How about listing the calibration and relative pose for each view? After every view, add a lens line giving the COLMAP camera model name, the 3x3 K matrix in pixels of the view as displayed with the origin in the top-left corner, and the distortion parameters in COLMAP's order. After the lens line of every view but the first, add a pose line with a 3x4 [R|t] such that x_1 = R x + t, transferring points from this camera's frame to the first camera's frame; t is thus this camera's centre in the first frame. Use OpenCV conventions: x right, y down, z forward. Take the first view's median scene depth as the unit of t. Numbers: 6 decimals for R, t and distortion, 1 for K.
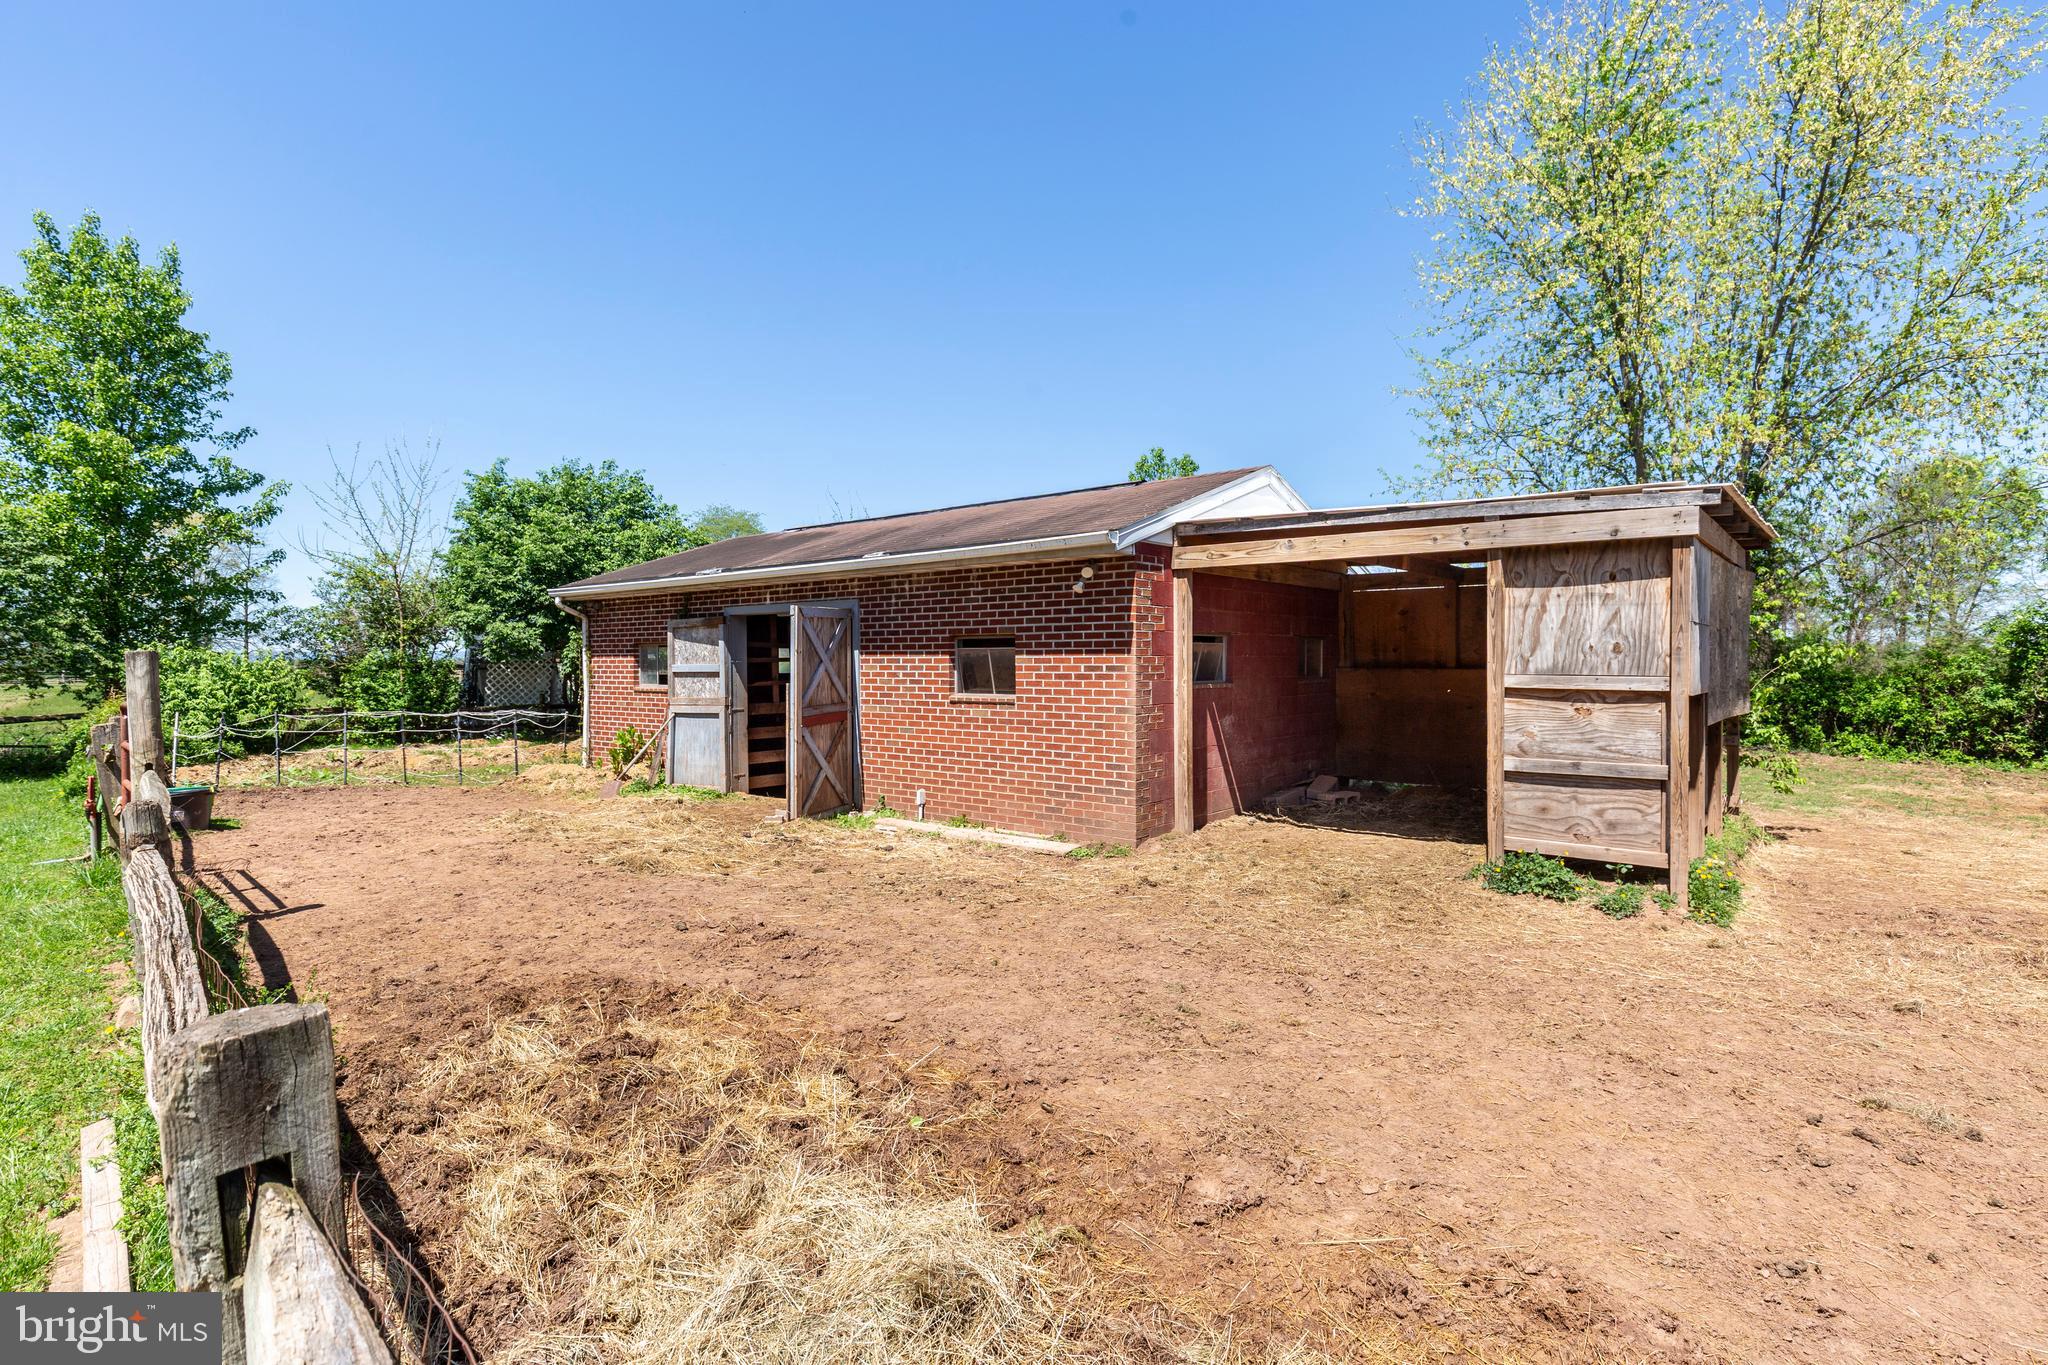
lens RADIAL K [[1057.0, 0, 1033.2], [0, 1057.0, 680.3], [0, 0, 1]] dist [-0.000154, -0.002221]
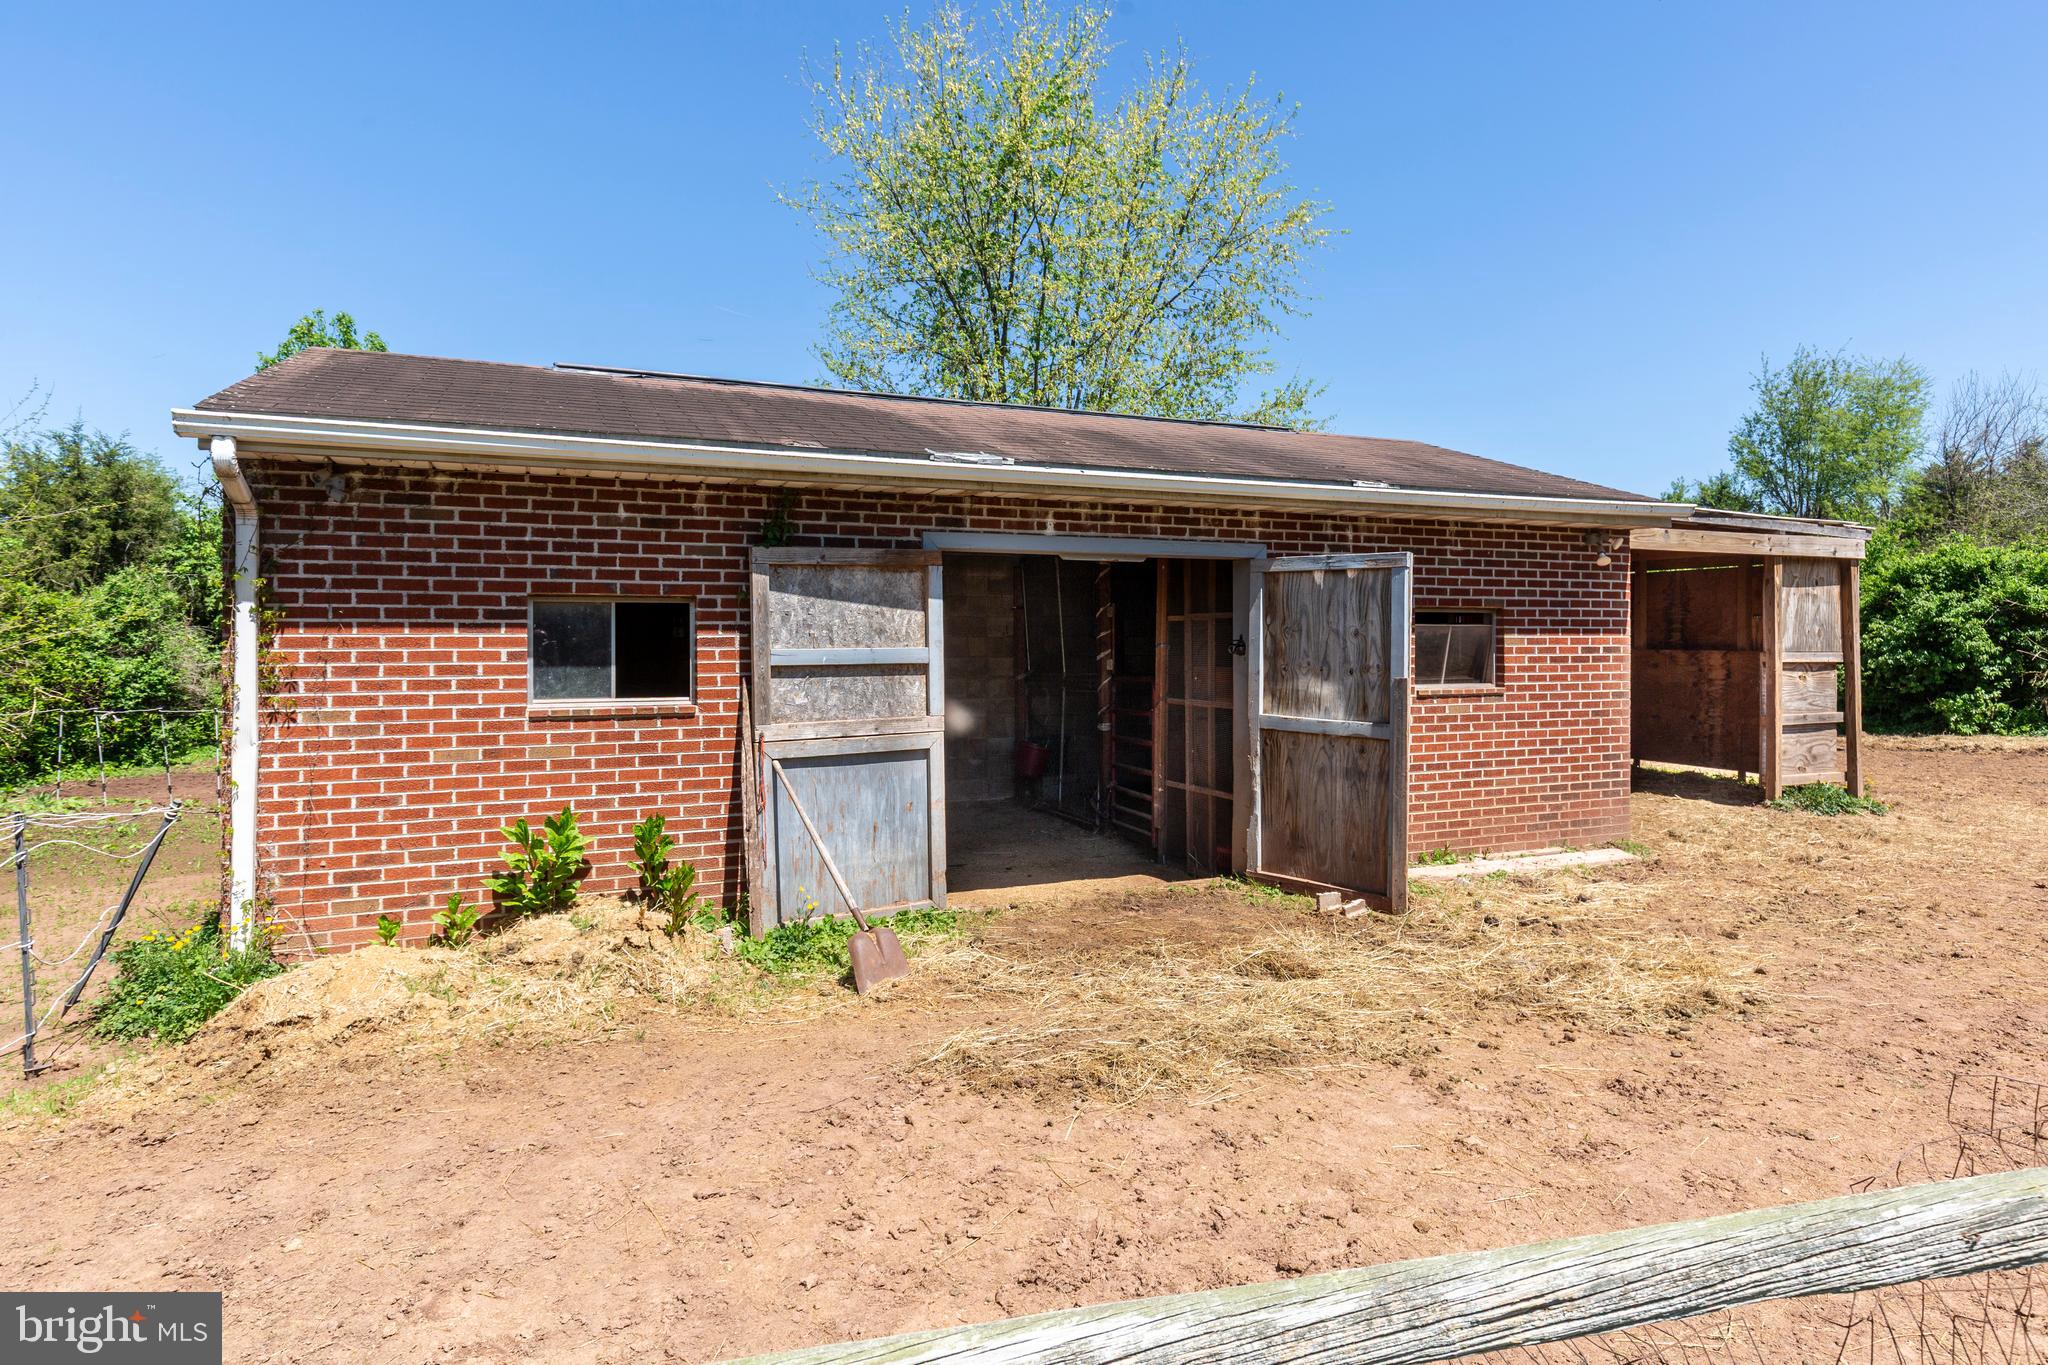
lens RADIAL K [[1175.9, 0, 995.0], [0, 1175.9, 633.8], [0, 0, 1]] dist [0.001722, -0.000301]
pose [[0.431091, 0.005863, 0.902290, -0.798927], [0.016062, 0.999771, -0.014171, -0.014232], [-0.902166, 0.020602, 0.430898, 0.770139]]
